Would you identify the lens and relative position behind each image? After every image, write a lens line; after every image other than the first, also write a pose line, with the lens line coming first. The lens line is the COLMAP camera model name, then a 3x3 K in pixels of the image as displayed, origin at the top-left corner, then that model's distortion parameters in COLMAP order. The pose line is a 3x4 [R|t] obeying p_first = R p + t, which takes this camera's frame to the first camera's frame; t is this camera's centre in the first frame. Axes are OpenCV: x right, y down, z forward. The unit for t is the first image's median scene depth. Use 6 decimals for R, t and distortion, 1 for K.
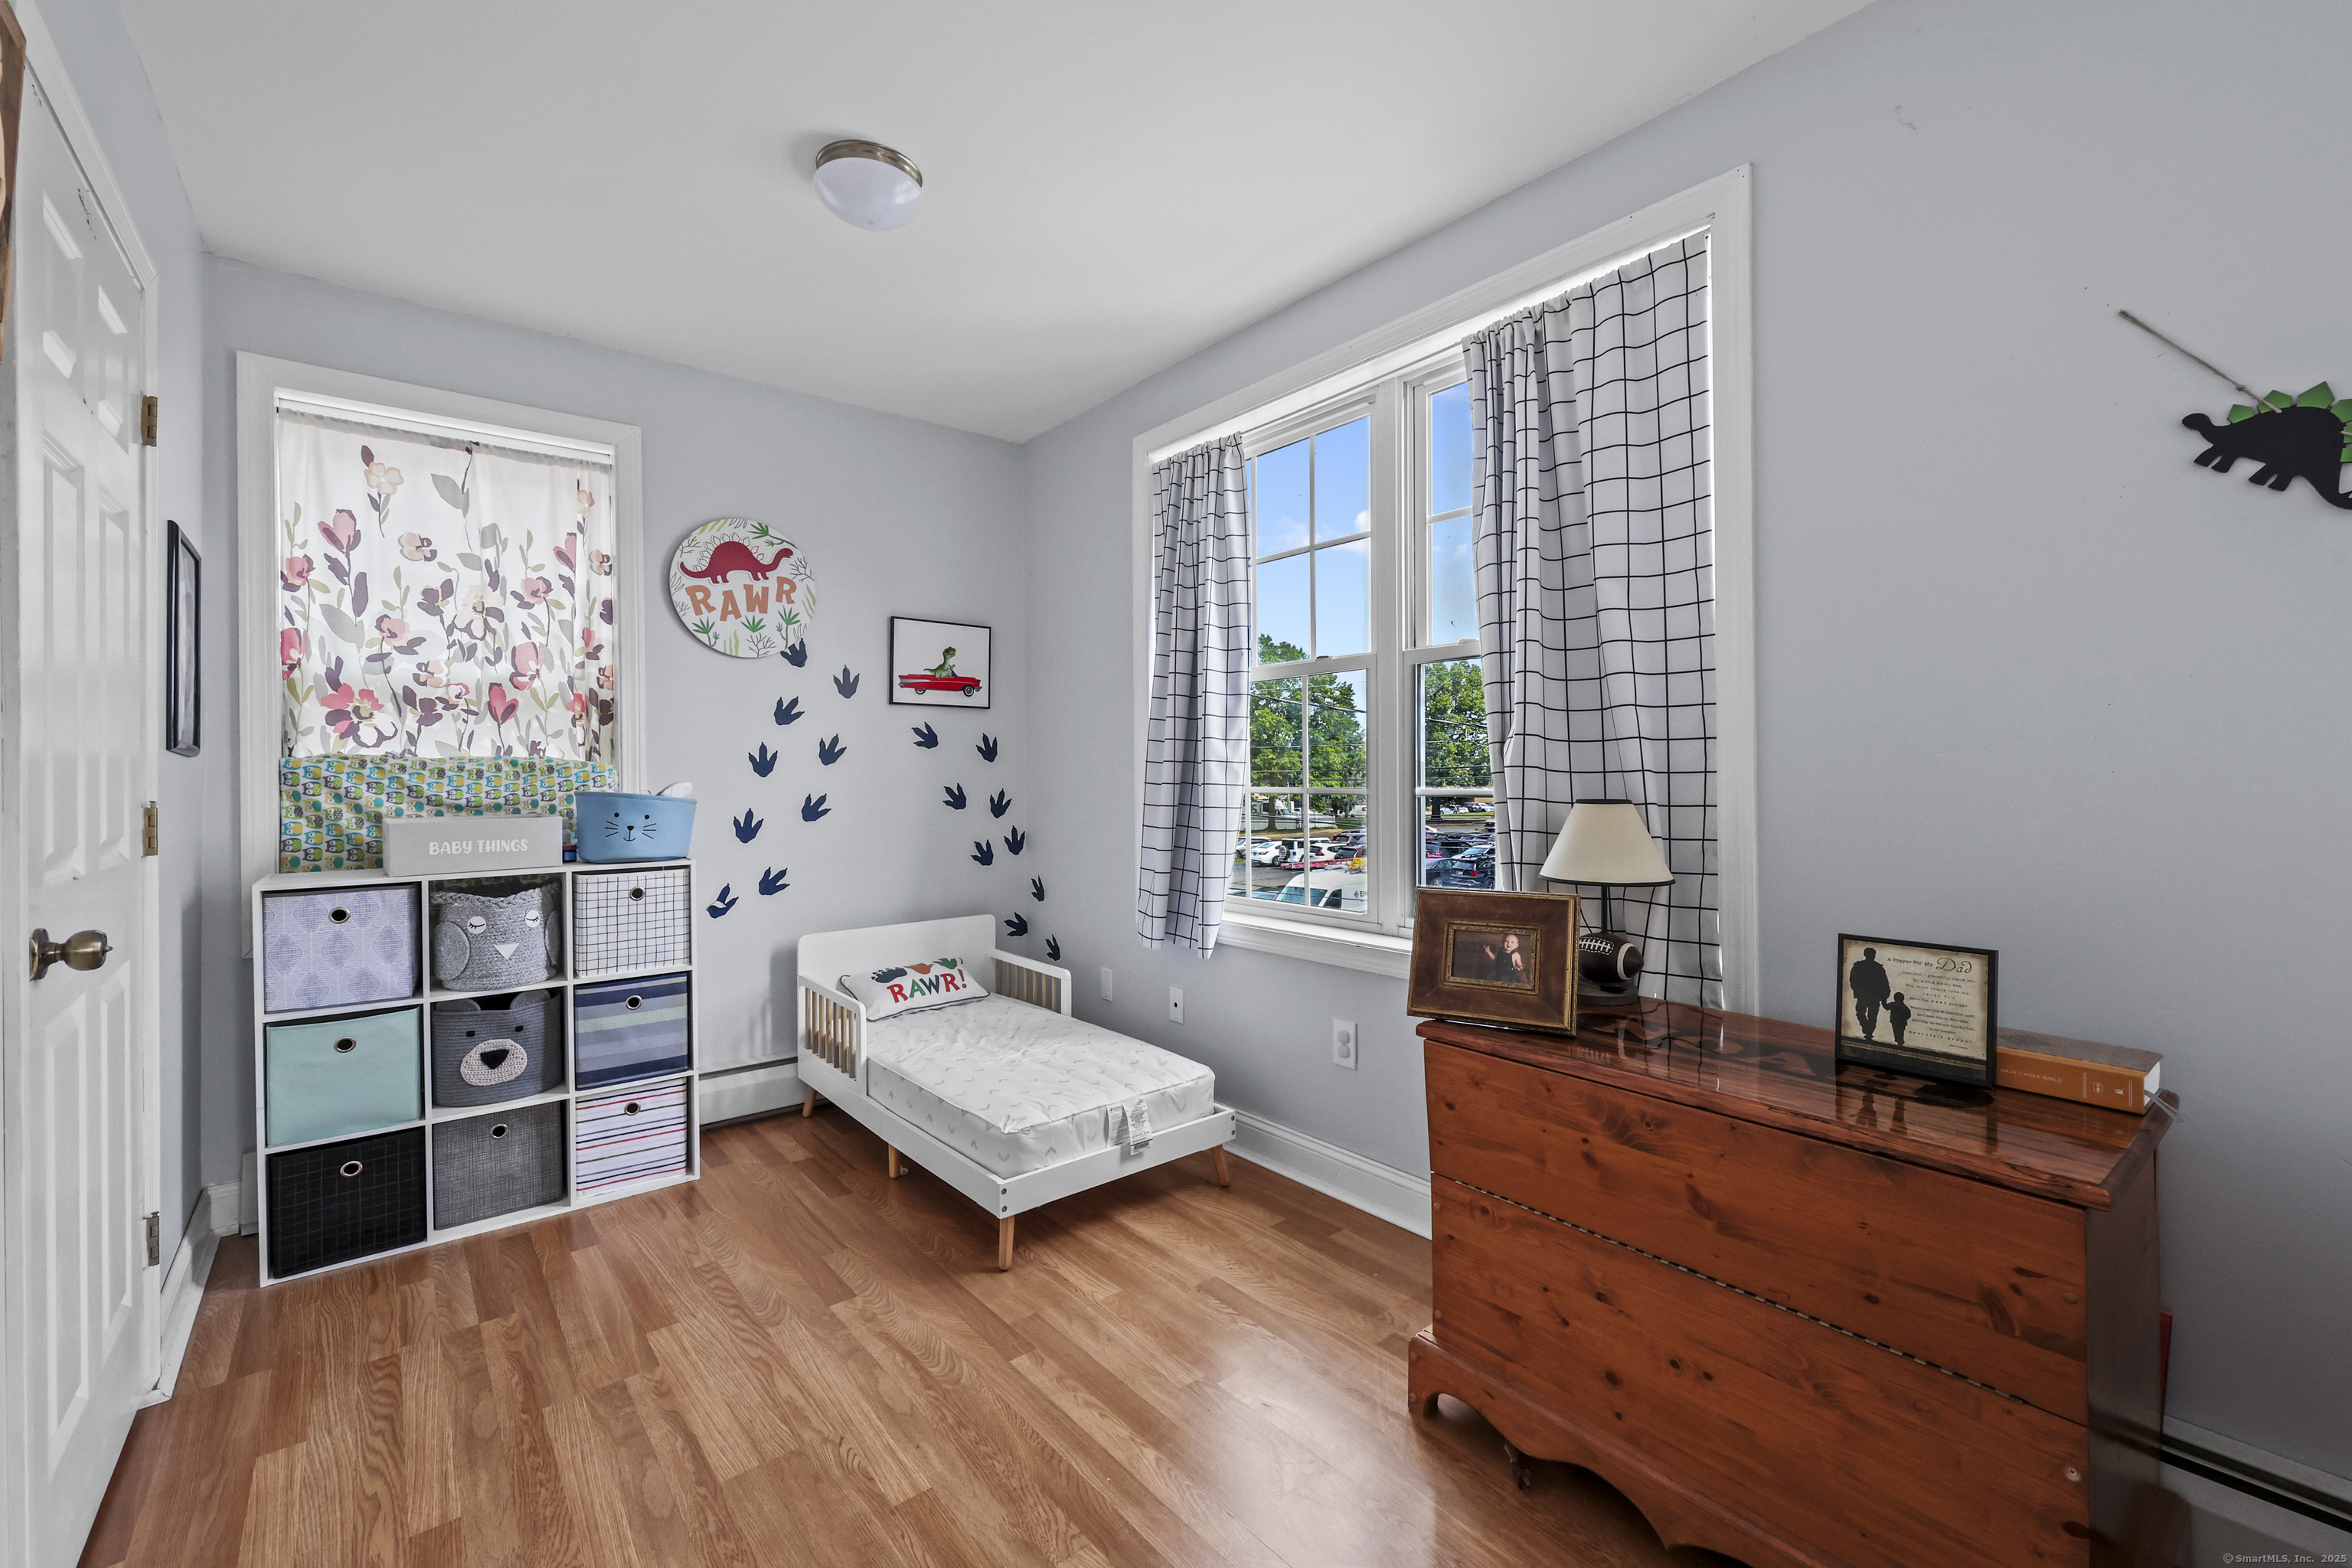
lens RADIAL K [[966.8, 0, 1171.5], [0, 966.8, 784.9], [0, 0, 1]] dist [-0.000747, 0.000031]
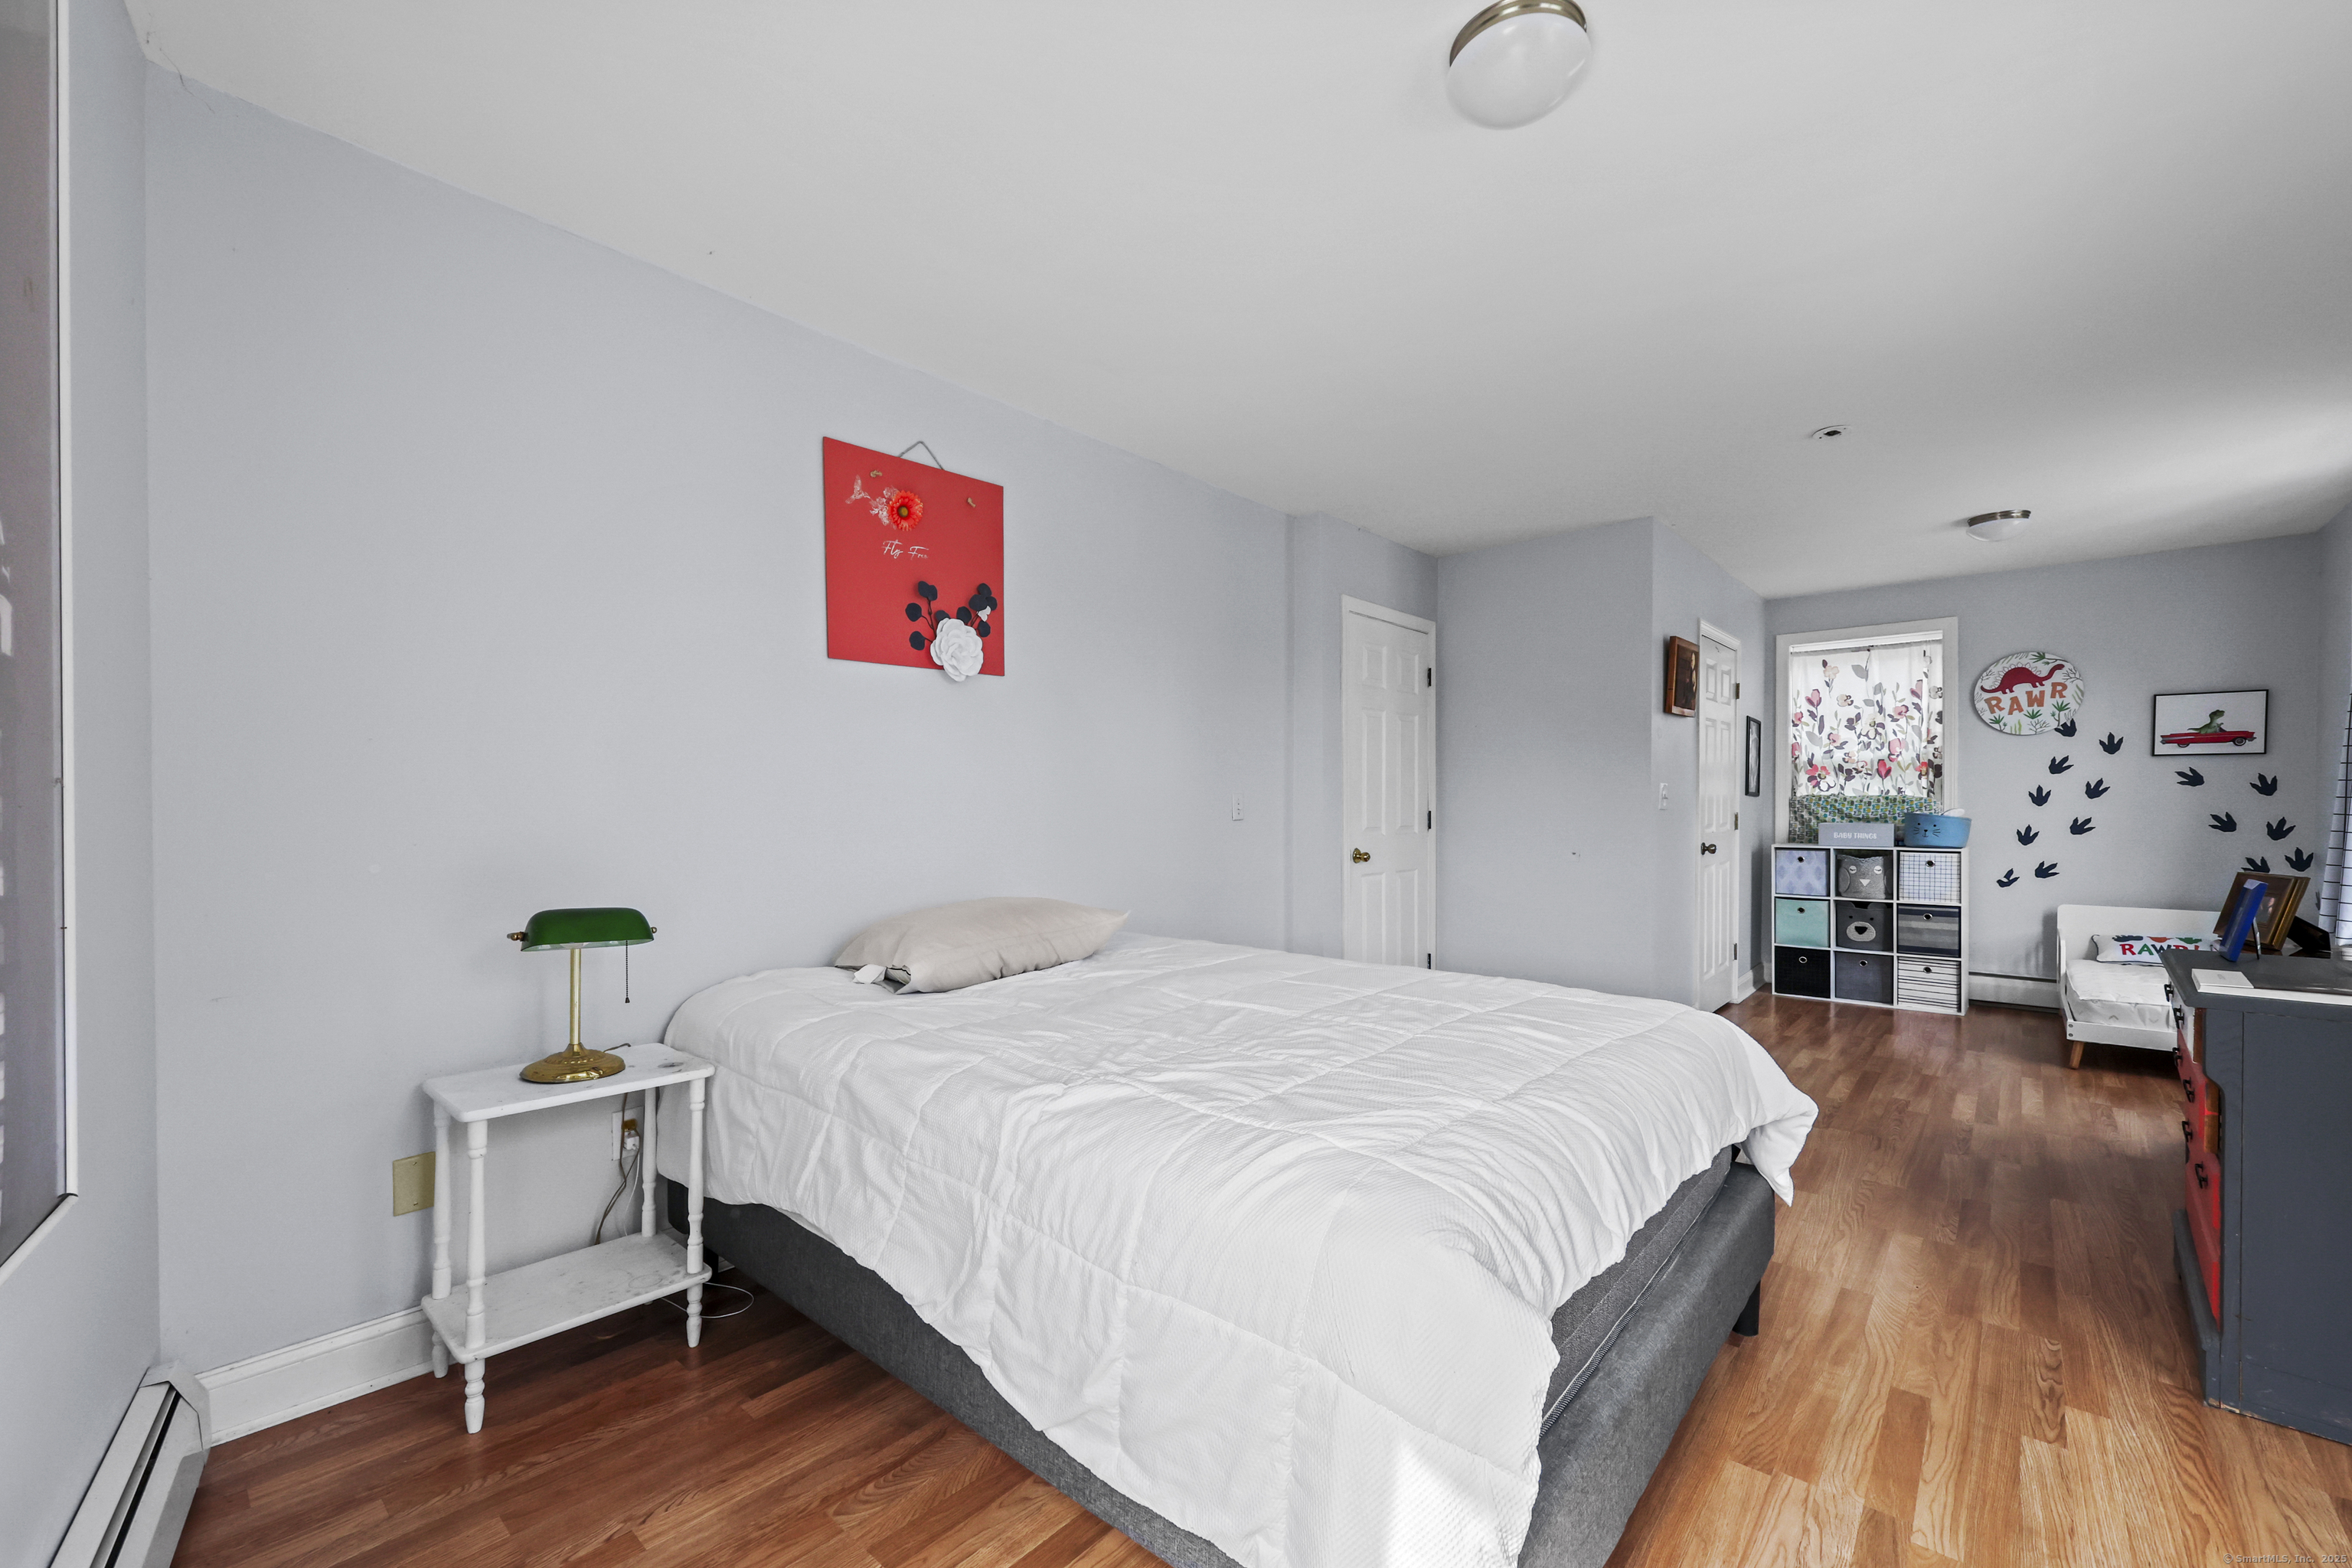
lens RADIAL K [[993.3, 0, 1179.3], [0, 993.3, 795.5], [0, 0, 1]] dist [-0.000182, 0.000026]
pose [[0.166035, 0.000102, -0.986120, 1.172134], [-0.011377, 0.999934, -0.001812, -0.007580], [0.986054, 0.011520, 0.166025, -0.848690]]
